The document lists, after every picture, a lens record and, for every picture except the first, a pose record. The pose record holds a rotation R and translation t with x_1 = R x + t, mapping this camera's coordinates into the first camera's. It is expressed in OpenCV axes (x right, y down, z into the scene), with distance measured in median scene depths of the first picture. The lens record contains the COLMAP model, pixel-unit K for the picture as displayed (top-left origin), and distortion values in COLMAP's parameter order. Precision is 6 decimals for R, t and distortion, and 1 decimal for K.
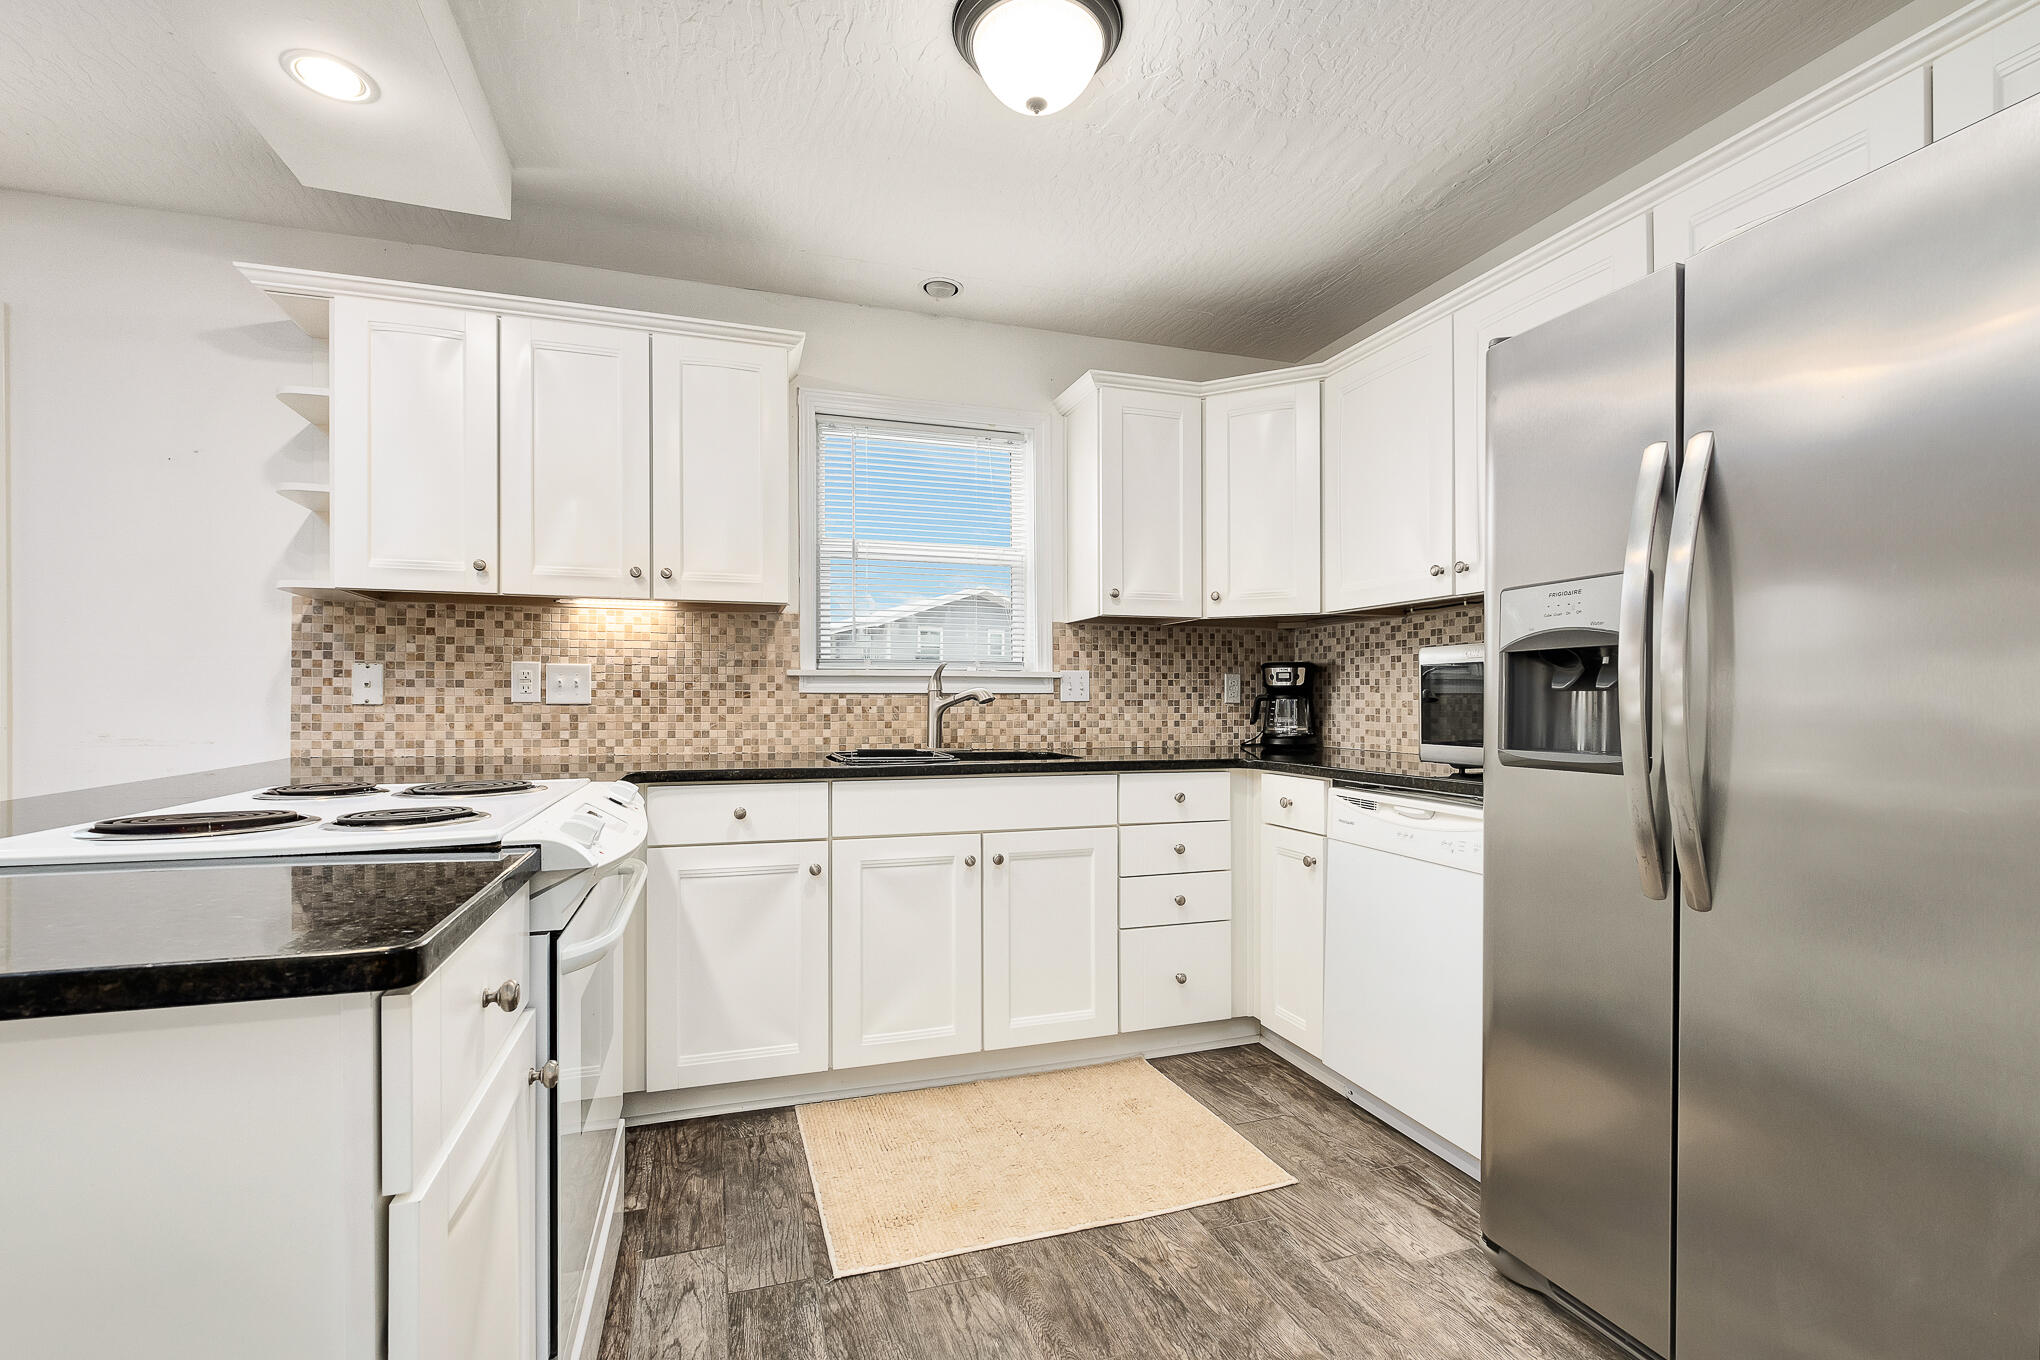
lens RADIAL K [[897.5, 0, 1022.8], [0, 897.5, 700.4], [0, 0, 1]] dist [-0.002244, -0.000169]
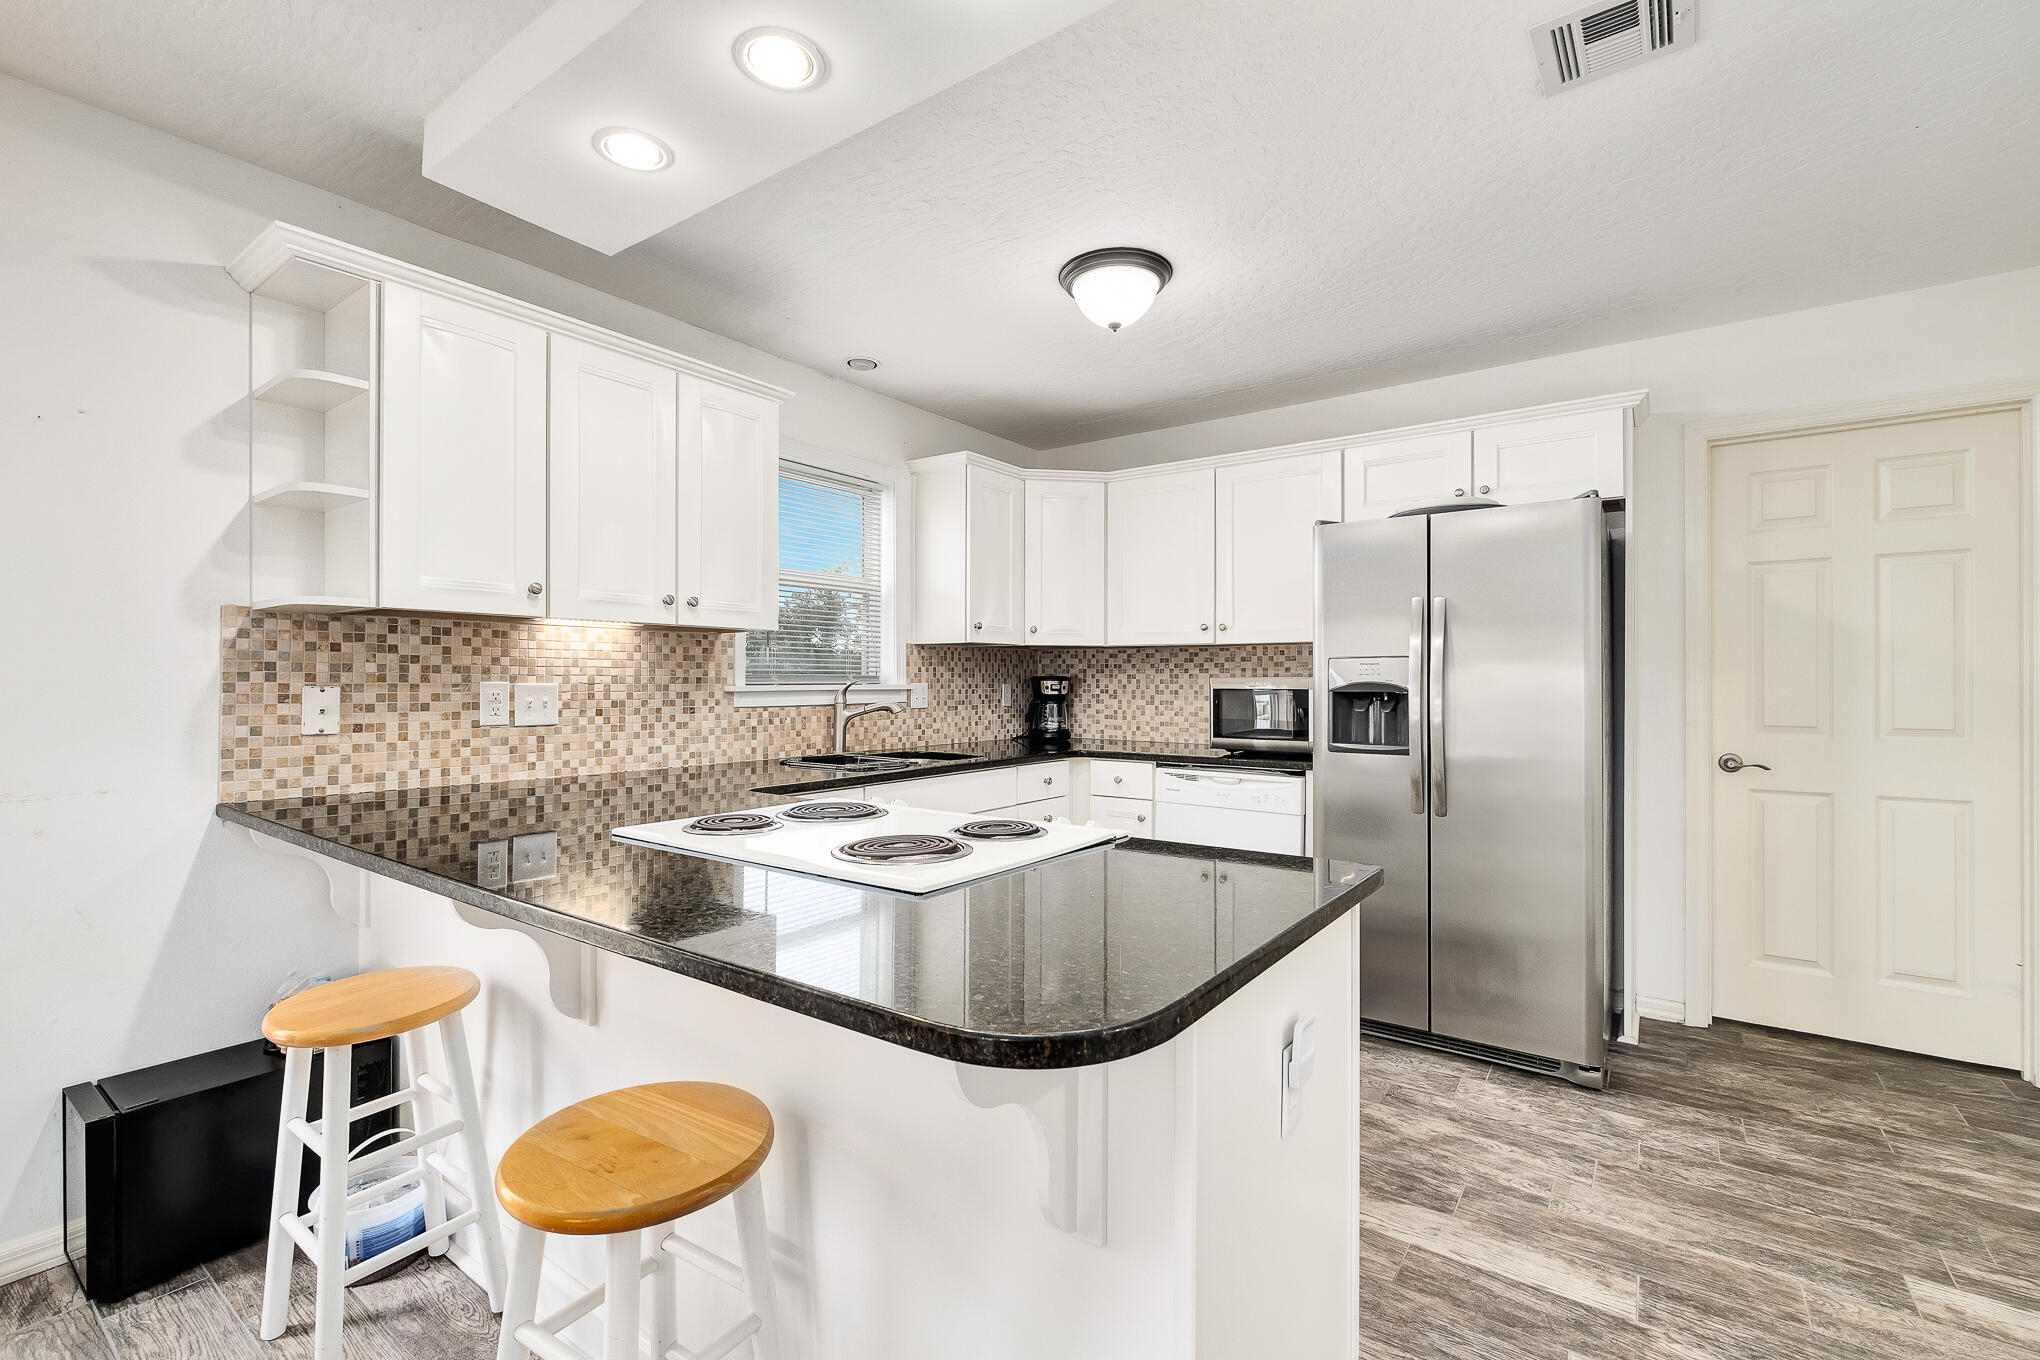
lens RADIAL K [[900.2, 0, 1019.4], [0, 900.2, 674.5], [0, 0, 1]] dist [0.001323, 0.000092]
pose [[0.806824, 0.004366, 0.590776, -0.646011], [-0.002536, 0.999989, -0.003927, -0.046865], [-0.590787, 0.001671, 0.806826, -0.081228]]
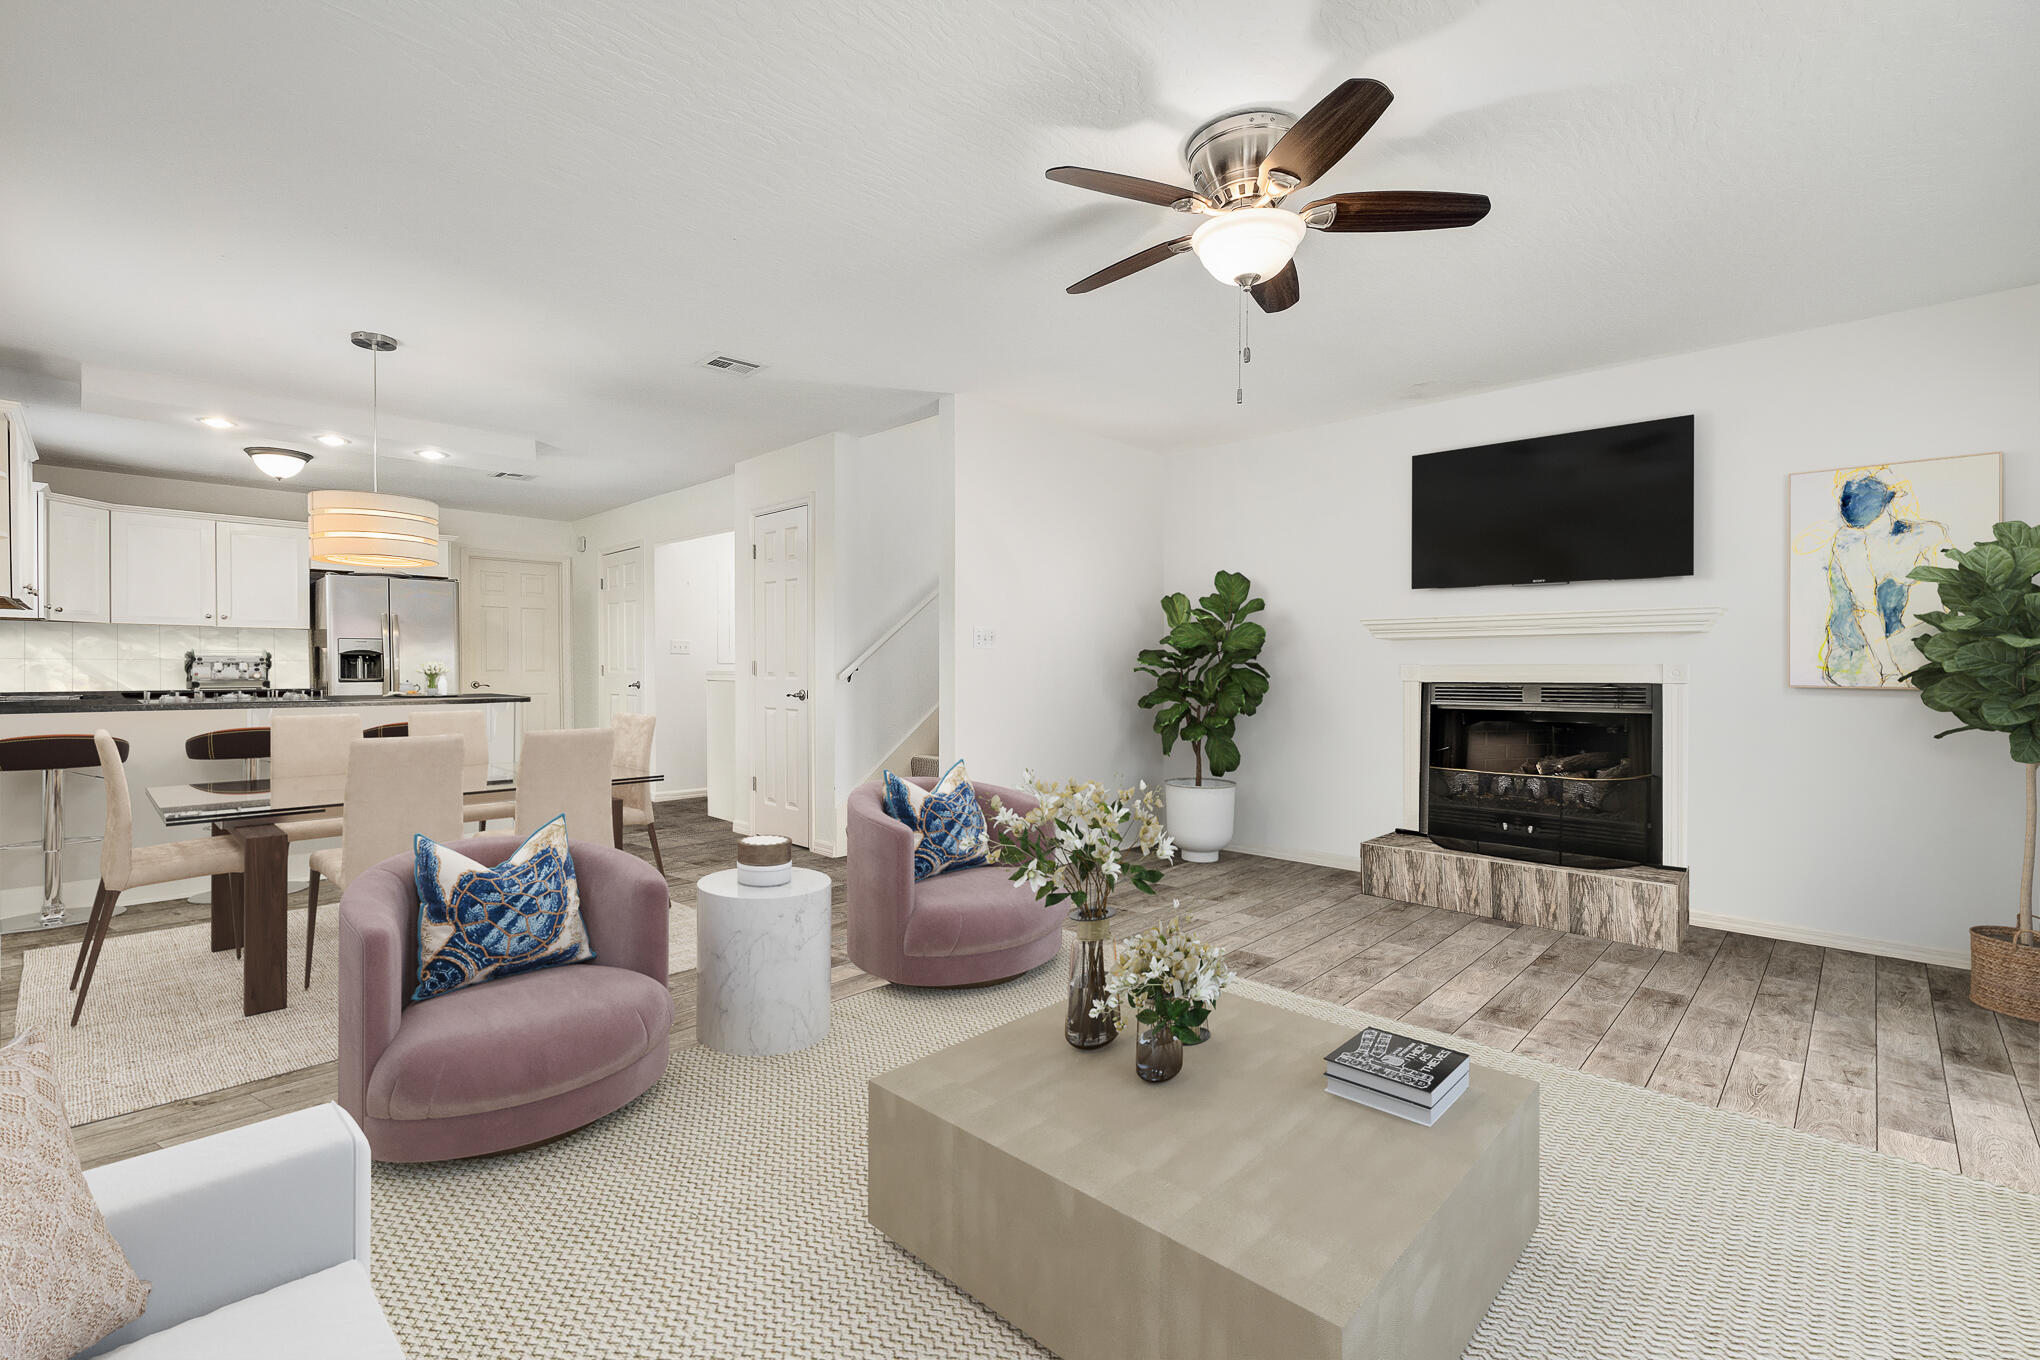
lens RADIAL K [[895.8, 0, 1008.8], [0, 895.8, 679.0], [0, 0, 1]] dist [-0.002039, -0.000169]
pose [[-0.455431, -0.016329, 0.890121, -2.558233], [-0.005660, 0.999865, 0.015447, -0.012381], [-0.890253, 0.001997, -0.455462, 0.090014]]
